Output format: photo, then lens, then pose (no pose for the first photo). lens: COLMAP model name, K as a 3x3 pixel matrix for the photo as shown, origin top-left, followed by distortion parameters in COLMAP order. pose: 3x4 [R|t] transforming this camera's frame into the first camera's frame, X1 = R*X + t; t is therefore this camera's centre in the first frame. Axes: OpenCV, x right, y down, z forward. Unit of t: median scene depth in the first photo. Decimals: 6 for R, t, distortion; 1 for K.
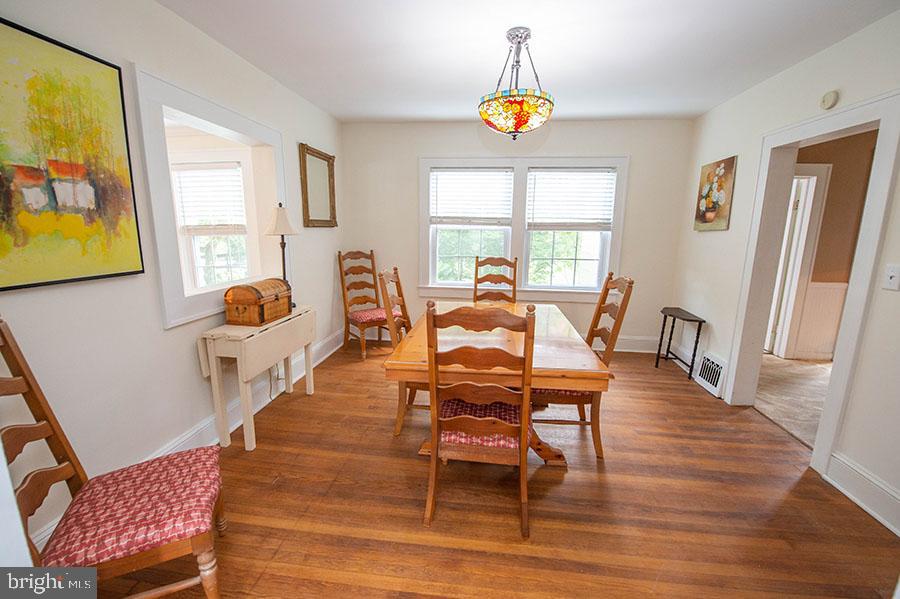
lens RADIAL K [[364.7, 0, 450.5], [0, 364.7, 297.0], [0, 0, 1]] dist [-0.016513, -0.002369]
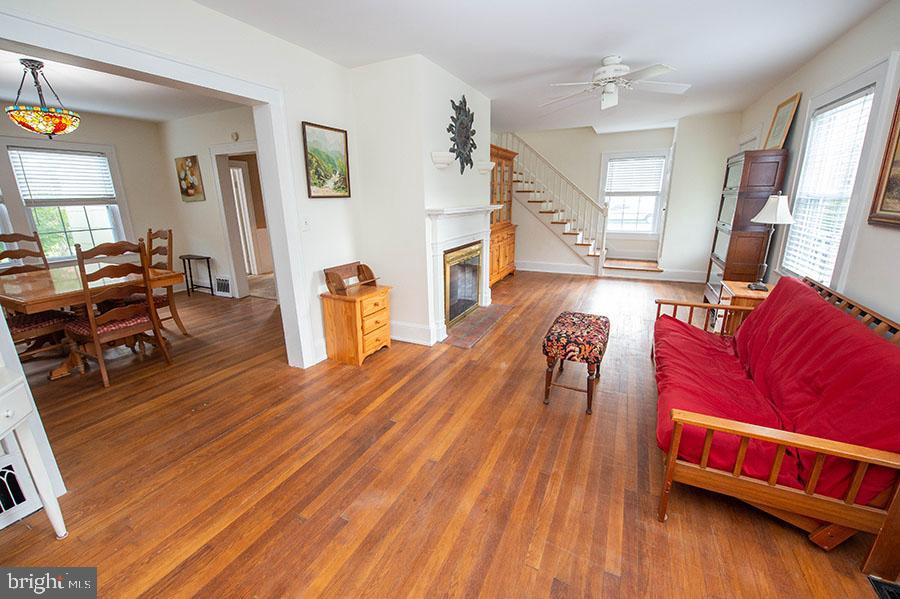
lens RADIAL K [[364.7, 0, 450.8], [0, 364.7, 299.6], [0, 0, 1]] dist [-0.016513, -0.002369]
pose [[0.303303, -0.266569, 0.914849, -0.543174], [0.194203, 0.957216, 0.214529, 0.116452], [-0.932895, 0.112599, 0.342095, -0.586512]]
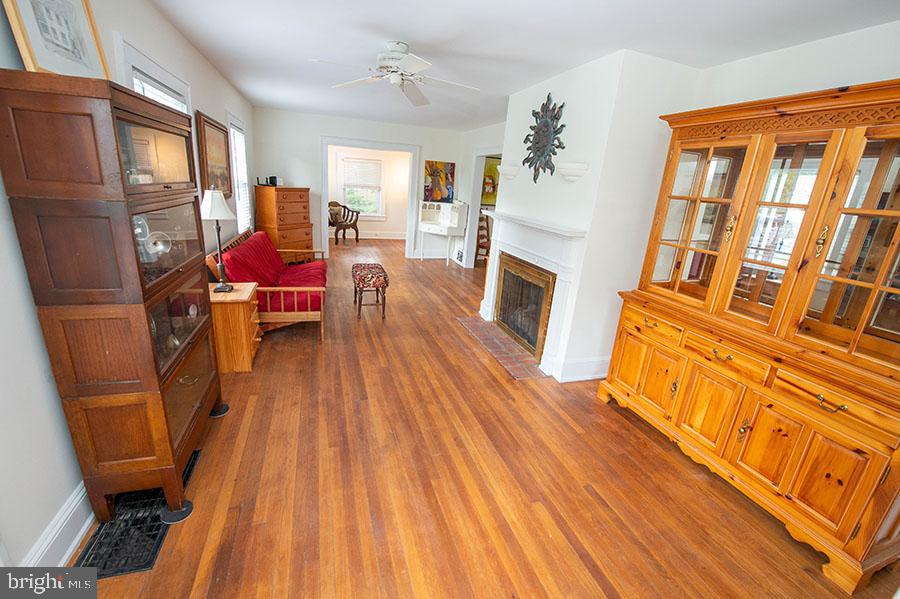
lens RADIAL K [[364.7, 0, 448.0], [0, 364.7, 303.2], [0, 0, 1]] dist [-0.016513, -0.002369]
pose [[0.446889, 0.305608, -0.840770, 1.652417], [-0.241922, 0.946106, 0.215308, 0.154683], [0.861257, 0.107182, 0.496738, -0.994042]]
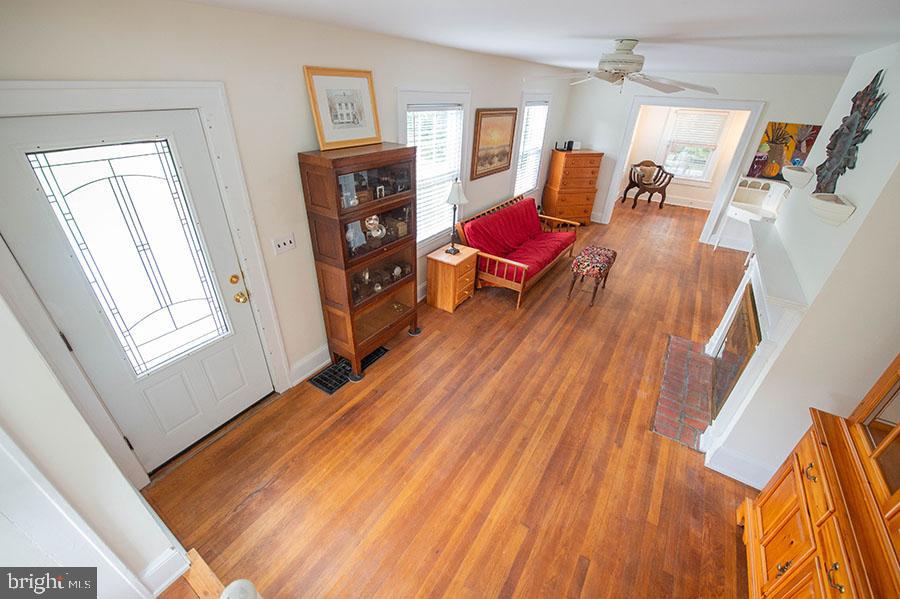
lens RADIAL K [[364.7, 0, 454.7], [0, 364.7, 296.0], [0, 0, 1]] dist [-0.016513, -0.002369]
pose [[-0.406922, 0.435014, -0.803230, 1.718054], [-0.213457, 0.809695, 0.546654, -0.121854], [0.888173, 0.393901, -0.236626, -0.657599]]
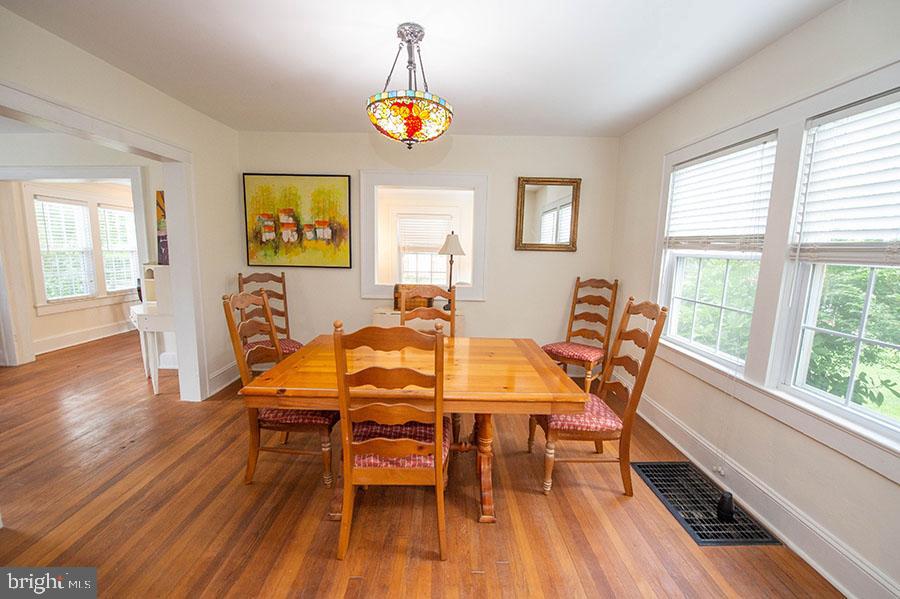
lens RADIAL K [[364.7, 0, 452.6], [0, 364.7, 301.5], [0, 0, 1]] dist [-0.016513, -0.002369]
pose [[0.145340, 0.137987, -0.979712, 0.780680], [-0.205101, 0.972918, 0.106603, -0.130717], [0.967889, 0.185447, 0.169705, 0.719441]]
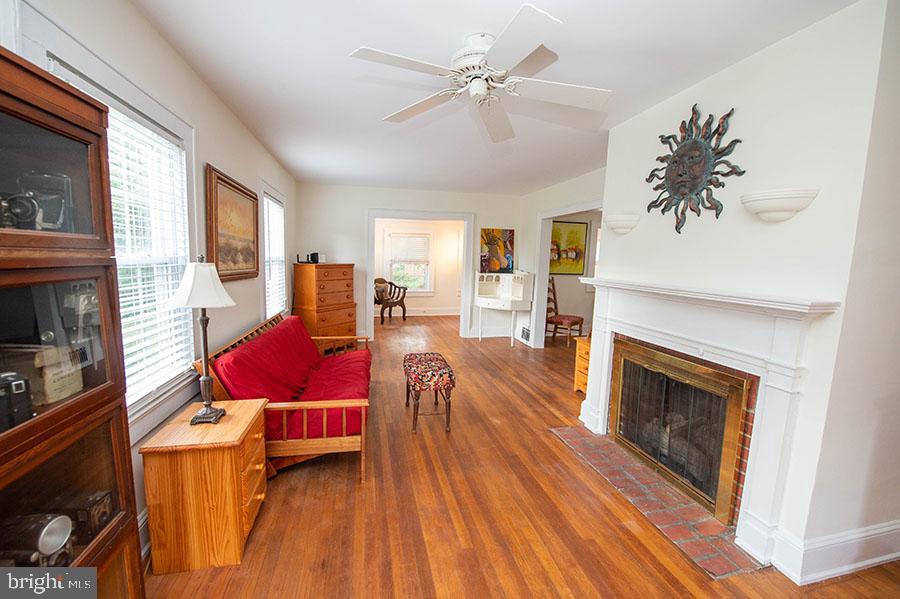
lens RADIAL K [[364.7, 0, 448.4], [0, 364.7, 303.1], [0, 0, 1]] dist [-0.016513, -0.002369]
pose [[0.354093, 0.119423, -0.927554, 1.256190], [-0.198906, 0.978738, 0.050081, 0.177694], [0.913813, 0.166762, 0.370318, -0.928520]]
